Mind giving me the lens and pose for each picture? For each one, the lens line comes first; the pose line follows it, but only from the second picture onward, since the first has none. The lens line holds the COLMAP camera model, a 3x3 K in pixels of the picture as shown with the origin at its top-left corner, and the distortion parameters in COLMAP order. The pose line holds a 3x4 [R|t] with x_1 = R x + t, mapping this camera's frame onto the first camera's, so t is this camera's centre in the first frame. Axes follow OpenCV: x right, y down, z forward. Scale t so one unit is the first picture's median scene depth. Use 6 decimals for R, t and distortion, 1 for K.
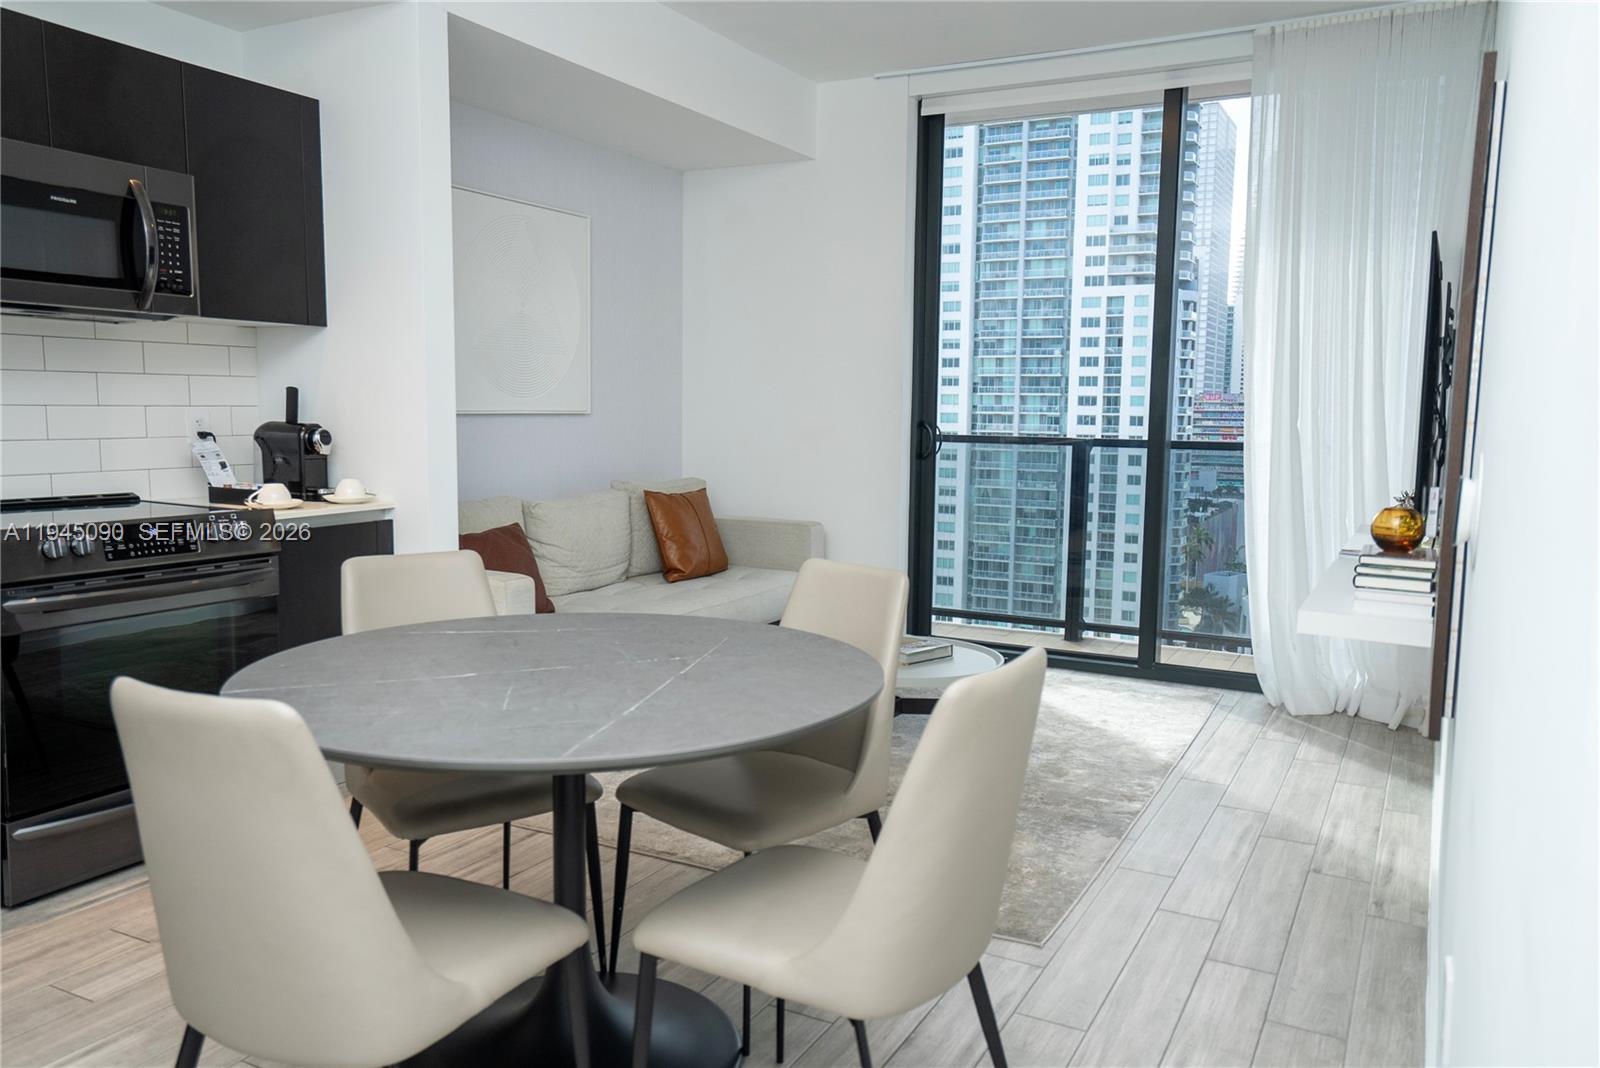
lens RADIAL K [[1199.5, 0, 792.4], [0, 1199.5, 540.0], [0, 0, 1]] dist [-0.014609, 0.070853]
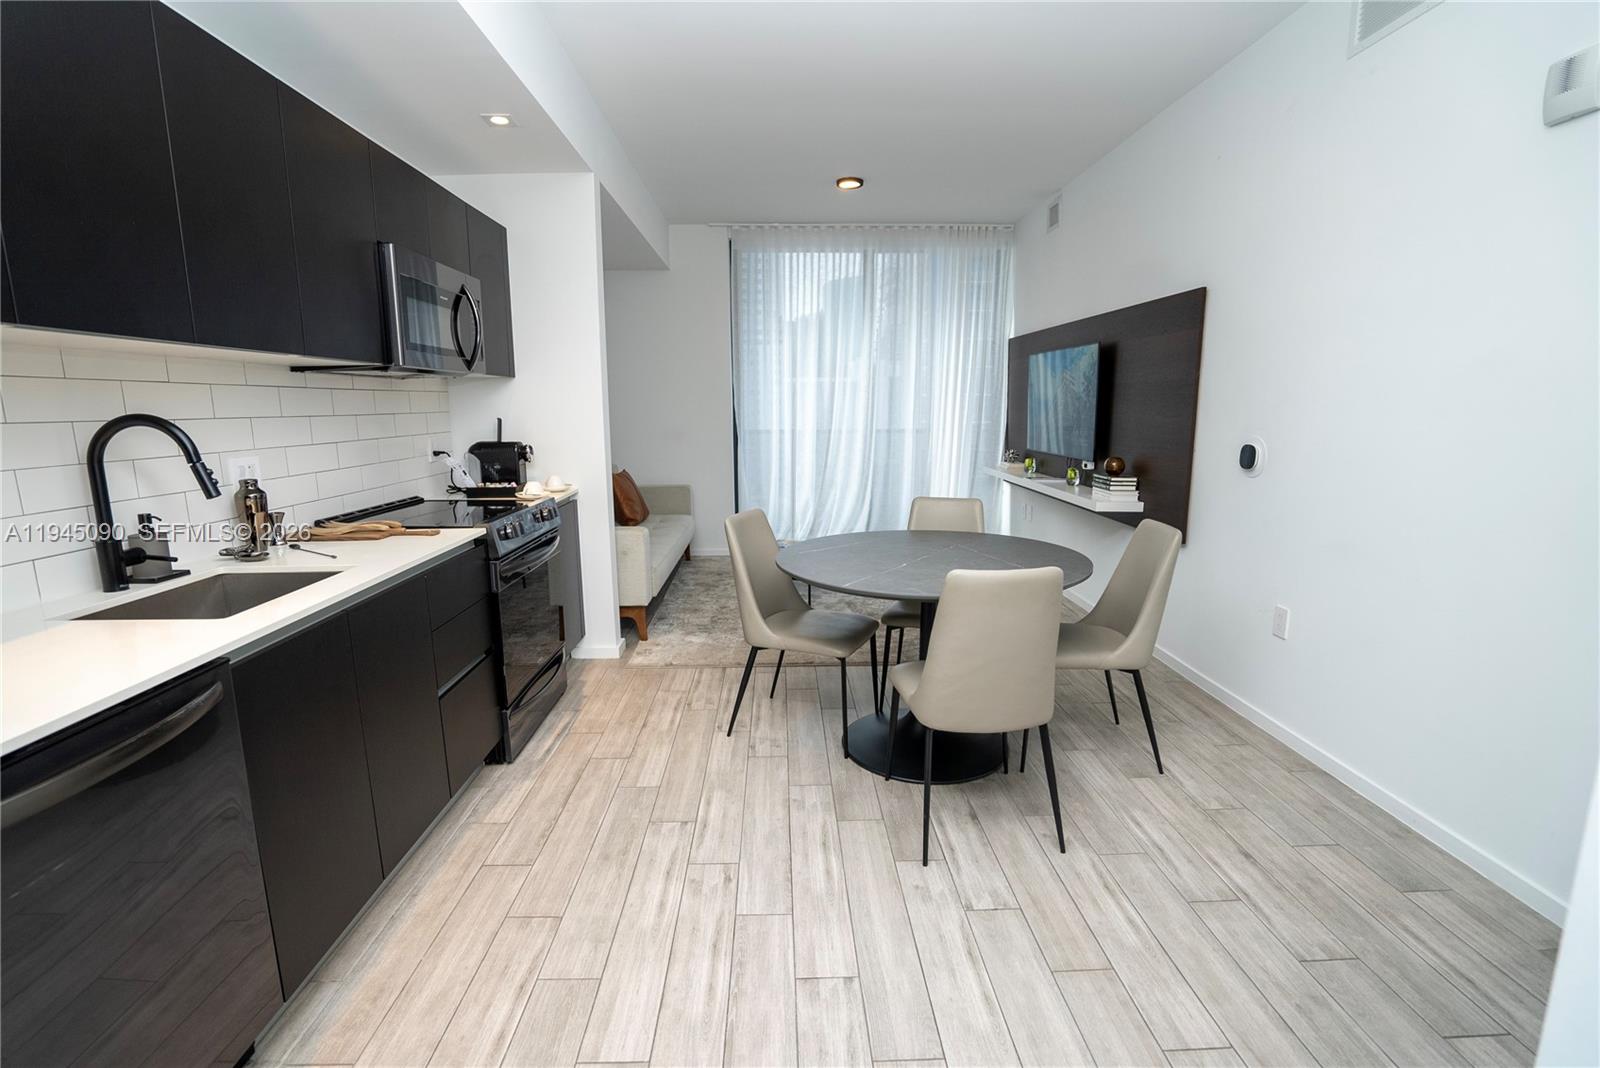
lens RADIAL K [[734.8, 0, 796.5], [0, 734.8, 535.7], [0, 0, 1]] dist [-0.058476, 0.019944]
pose [[0.869534, -0.106689, 0.482211, -0.606373], [0.075628, 0.993637, 0.083467, -0.030915], [-0.488048, -0.036108, 0.872070, 0.011860]]
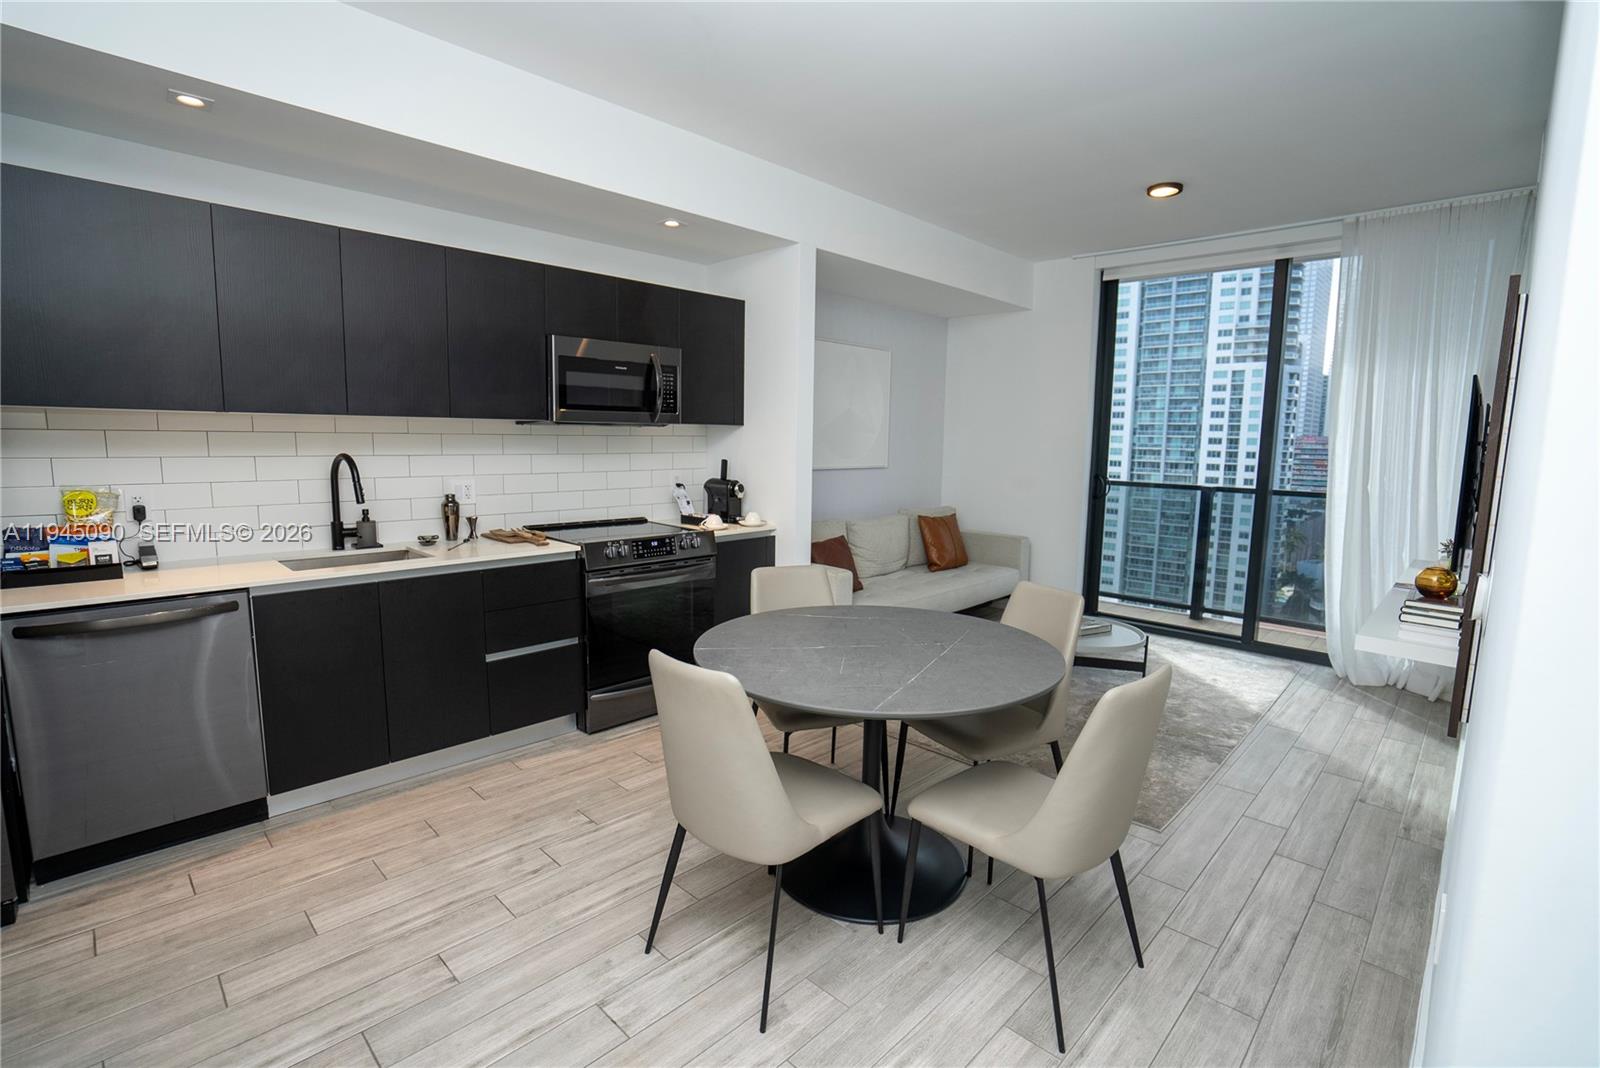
lens RADIAL K [[734.8, 0, 796.5], [0, 734.8, 535.7], [0, 0, 1]] dist [-0.058476, 0.019944]
pose [[0.960395, 0.038298, -0.275997, -0.005614], [-0.033839, 0.999209, 0.020901, -0.044145], [0.276579, -0.010733, 0.960931, -0.033697]]
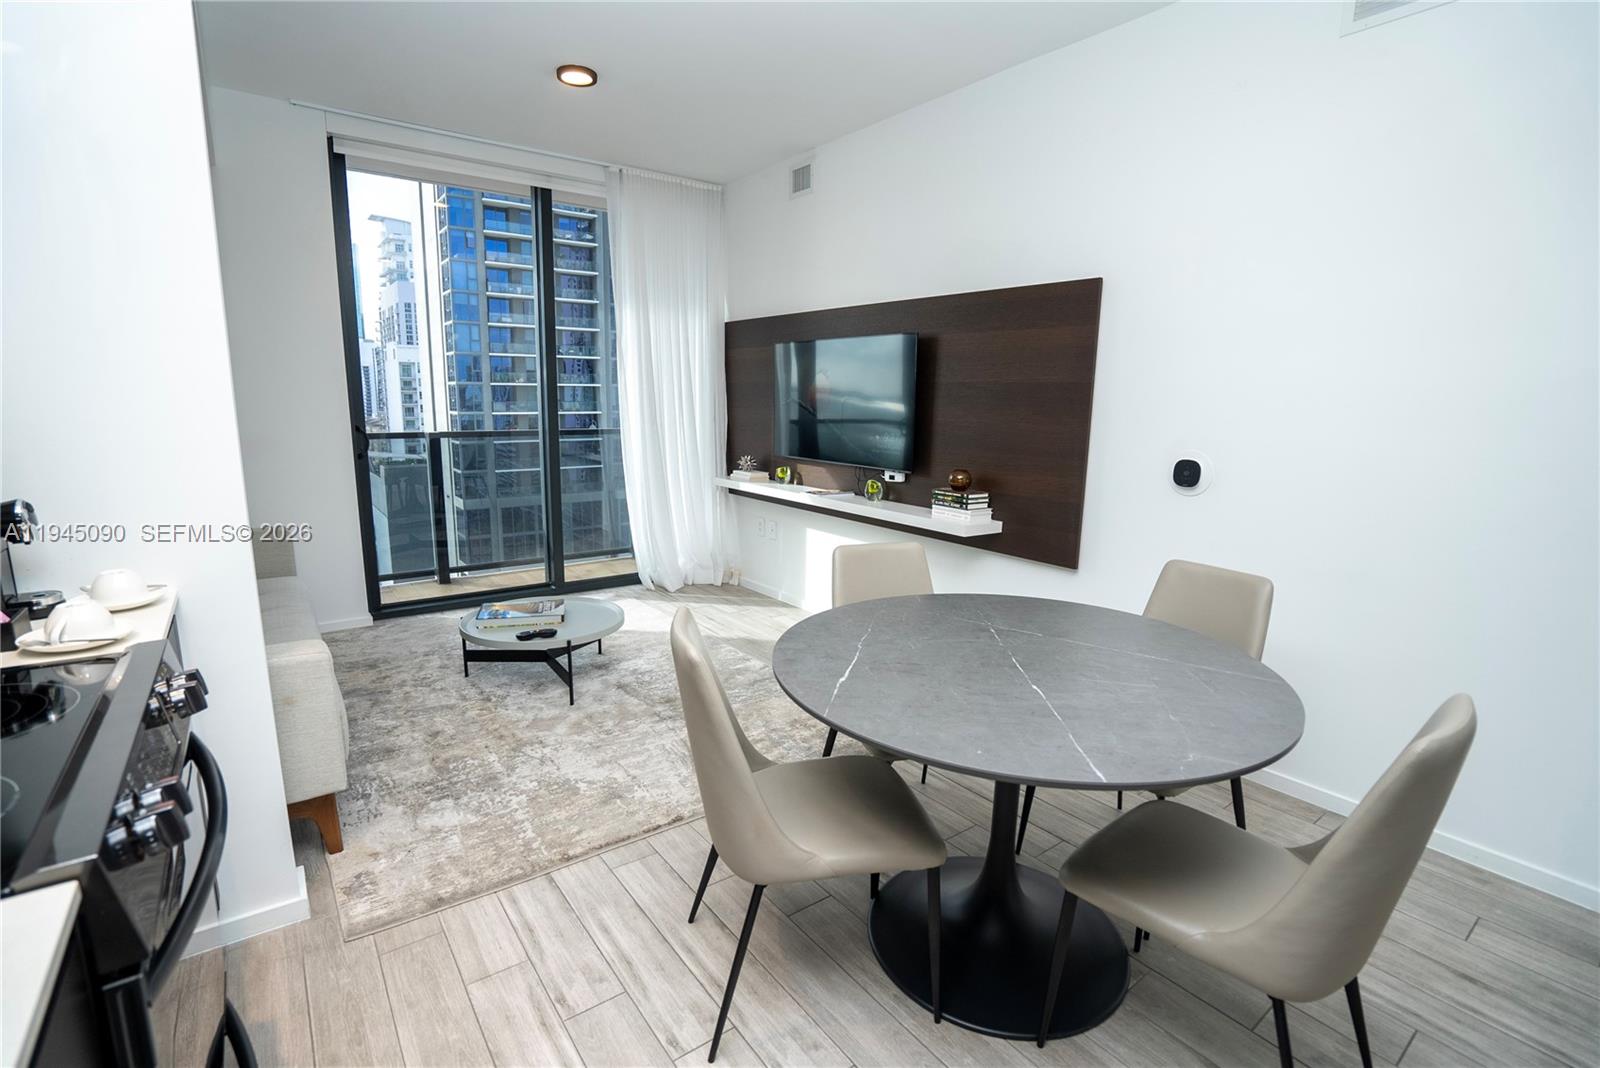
lens RADIAL K [[735.1, 0, 793.8], [0, 735.1, 538.3], [0, 0, 1]] dist [-0.057204, 0.020090]
pose [[0.428187, -0.175634, 0.886458, -0.591870], [0.092085, 0.984306, 0.150540, -0.098062], [-0.898986, 0.017170, 0.437640, 0.537533]]
